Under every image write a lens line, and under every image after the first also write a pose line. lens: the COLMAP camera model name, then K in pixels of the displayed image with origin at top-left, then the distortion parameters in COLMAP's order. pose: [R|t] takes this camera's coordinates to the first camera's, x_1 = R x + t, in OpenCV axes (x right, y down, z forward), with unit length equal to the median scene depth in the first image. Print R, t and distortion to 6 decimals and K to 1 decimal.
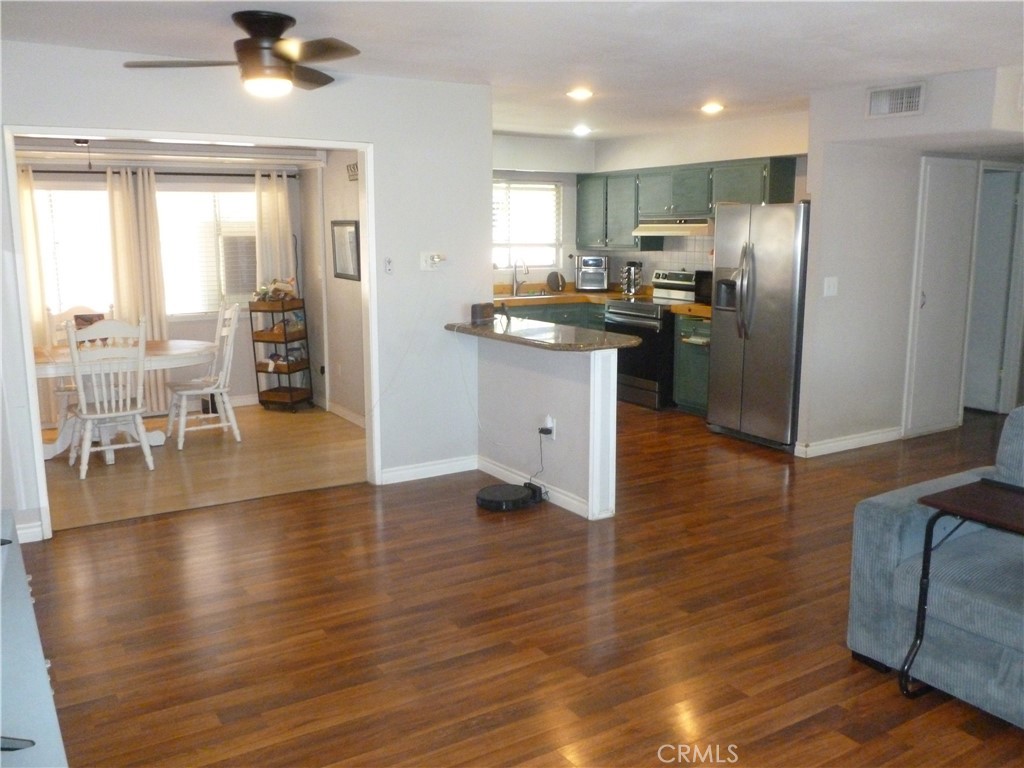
lens RADIAL K [[886.5, 0, 514.1], [0, 886.5, 381.6], [0, 0, 1]] dist [-0.021856, -0.018054]
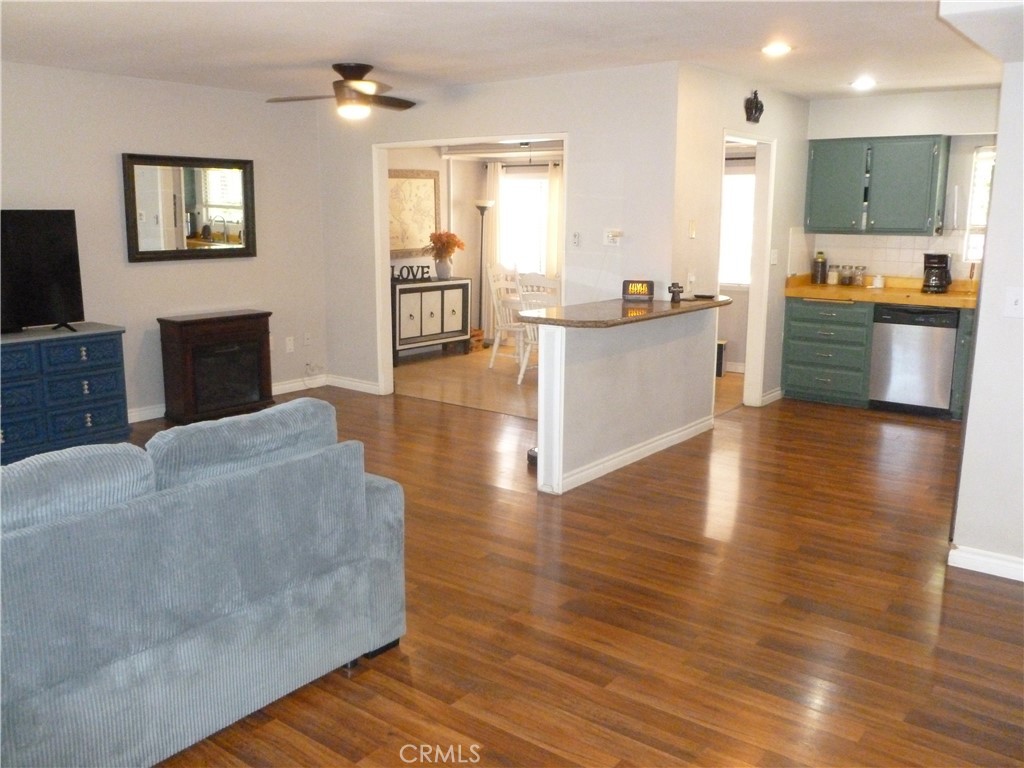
lens RADIAL K [[886.5, 0, 513.1], [0, 886.5, 385.7], [0, 0, 1]] dist [-0.021856, -0.018054]
pose [[0.338615, 0.181935, -0.923168, 0.875329], [-0.158100, 0.978180, 0.134787, -0.083862], [0.927547, 0.100312, 0.359991, 0.514164]]
